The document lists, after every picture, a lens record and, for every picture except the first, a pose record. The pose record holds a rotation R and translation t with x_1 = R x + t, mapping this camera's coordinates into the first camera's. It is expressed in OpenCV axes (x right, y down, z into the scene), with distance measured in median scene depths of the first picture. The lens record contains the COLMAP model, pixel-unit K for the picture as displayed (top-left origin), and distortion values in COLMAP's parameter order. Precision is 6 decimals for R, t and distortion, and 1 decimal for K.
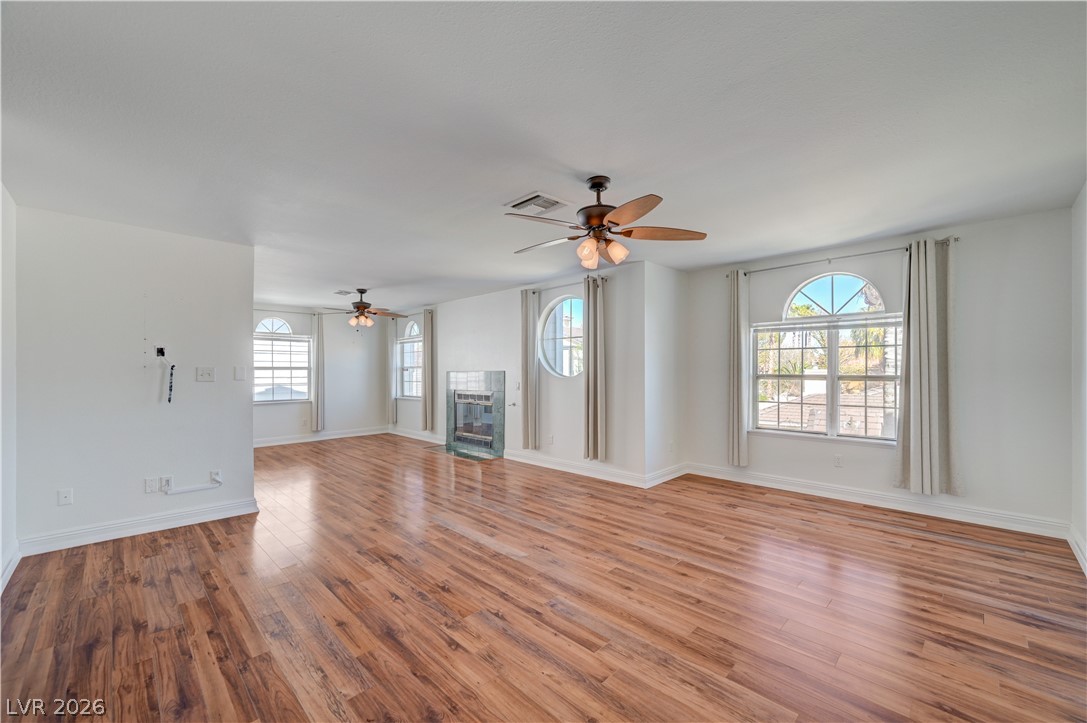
lens RADIAL K [[434.8, 0, 547.8], [0, 434.8, 372.0], [0, 0, 1]] dist [0.002382, 0.000053]
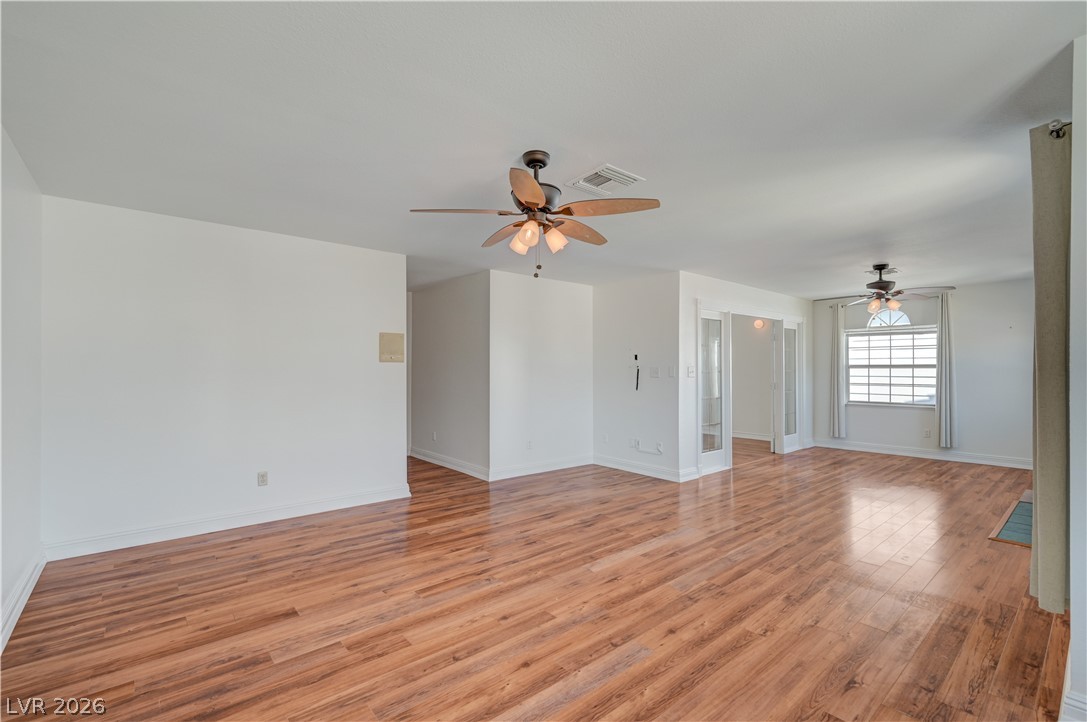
lens RADIAL K [[470.1, 0, 546.0], [0, 470.1, 369.7], [0, 0, 1]] dist [-0.000748, 0.000129]
pose [[-0.084805, 0.002740, -0.996394, 0.891525], [-0.000886, 0.999996, 0.002825, -0.008622], [0.996397, 0.001122, -0.084803, 0.920916]]
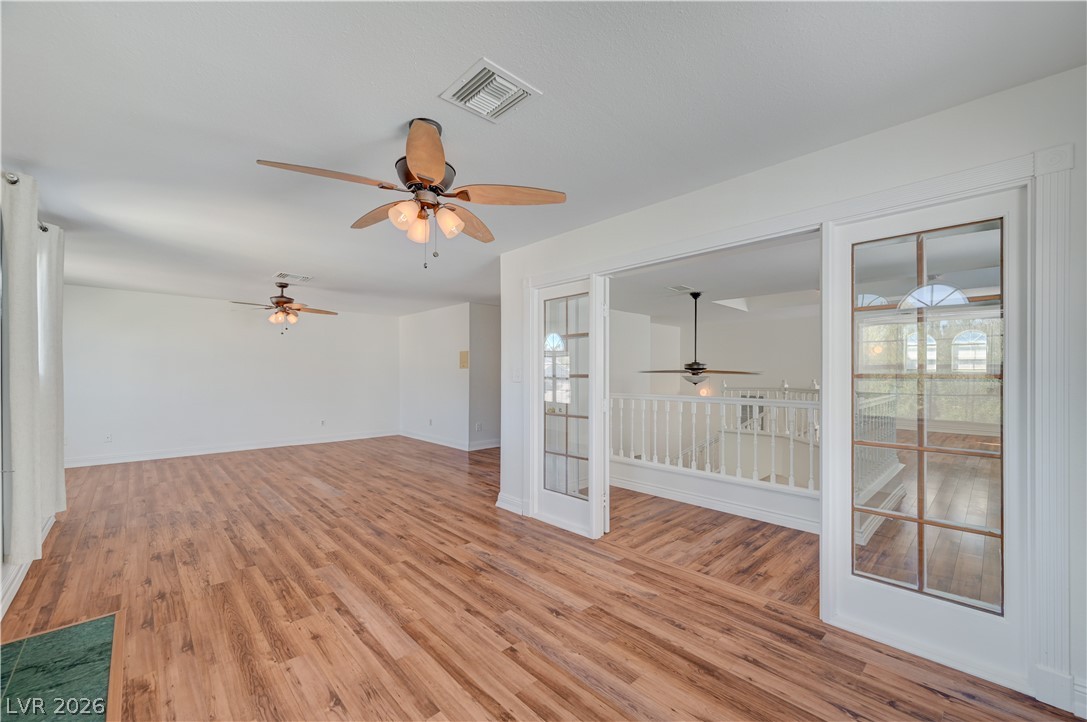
lens RADIAL K [[434.8, 0, 547.8], [0, 434.8, 371.5], [0, 0, 1]] dist [0.002382, 0.000053]
pose [[-0.999683, 0.004506, 0.024783, -1.025607], [0.004476, 0.999989, -0.001247, -0.004286], [-0.024789, -0.001135, -0.999692, 2.579425]]
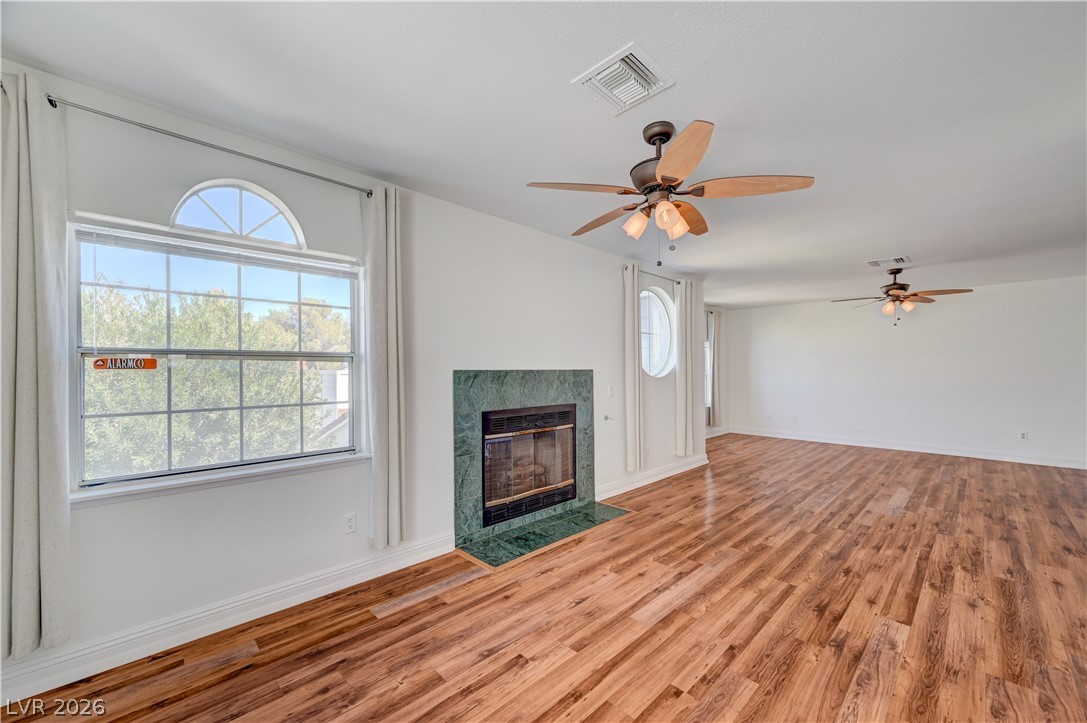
lens RADIAL K [[428.4, 0, 549.5], [0, 428.4, 369.9], [0, 0, 1]] dist [-0.000027, 0.000158]
pose [[0.003181, 0.006174, 0.999976, -1.483639], [0.005908, 0.999963, -0.006193, 0.003129], [-0.999977, 0.005928, 0.003144, 2.106225]]
